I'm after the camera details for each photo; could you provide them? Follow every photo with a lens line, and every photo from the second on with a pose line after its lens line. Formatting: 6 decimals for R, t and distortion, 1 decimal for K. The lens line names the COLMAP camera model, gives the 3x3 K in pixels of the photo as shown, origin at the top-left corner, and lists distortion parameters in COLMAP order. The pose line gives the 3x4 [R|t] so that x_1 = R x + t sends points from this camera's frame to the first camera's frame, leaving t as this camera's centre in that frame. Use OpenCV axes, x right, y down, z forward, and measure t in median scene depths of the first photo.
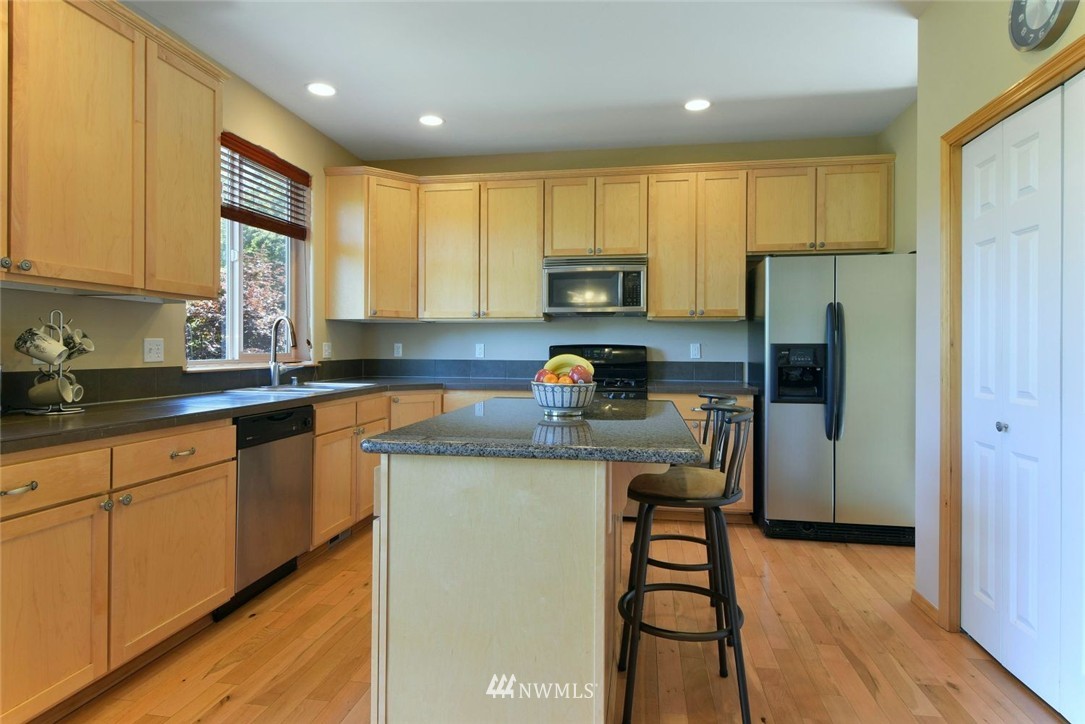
lens RADIAL K [[604.6, 0, 546.5], [0, 604.6, 351.6], [0, 0, 1]] dist [0.019460, -0.019646]
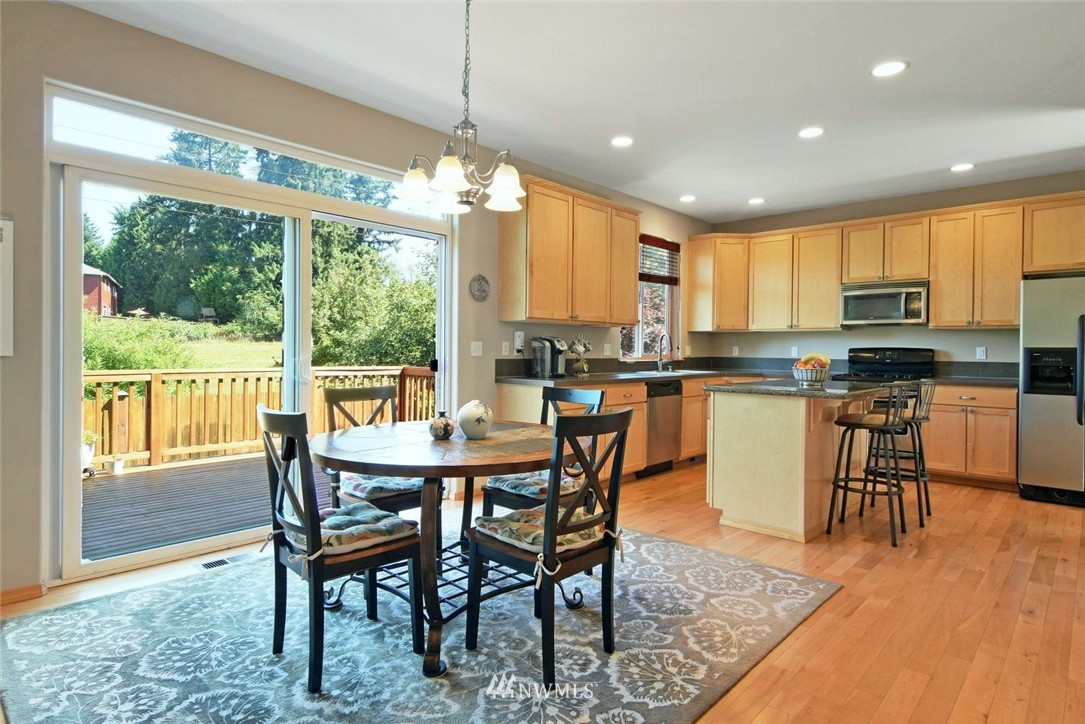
lens RADIAL K [[607.3, 0, 540.5], [0, 607.3, 356.1], [0, 0, 1]] dist [0.006601, -0.000261]
pose [[0.834902, 0.010599, -0.550297, 0.197249], [-0.008355, 0.999943, 0.006584, 0.004440], [0.550336, -0.000899, 0.834943, -0.562823]]
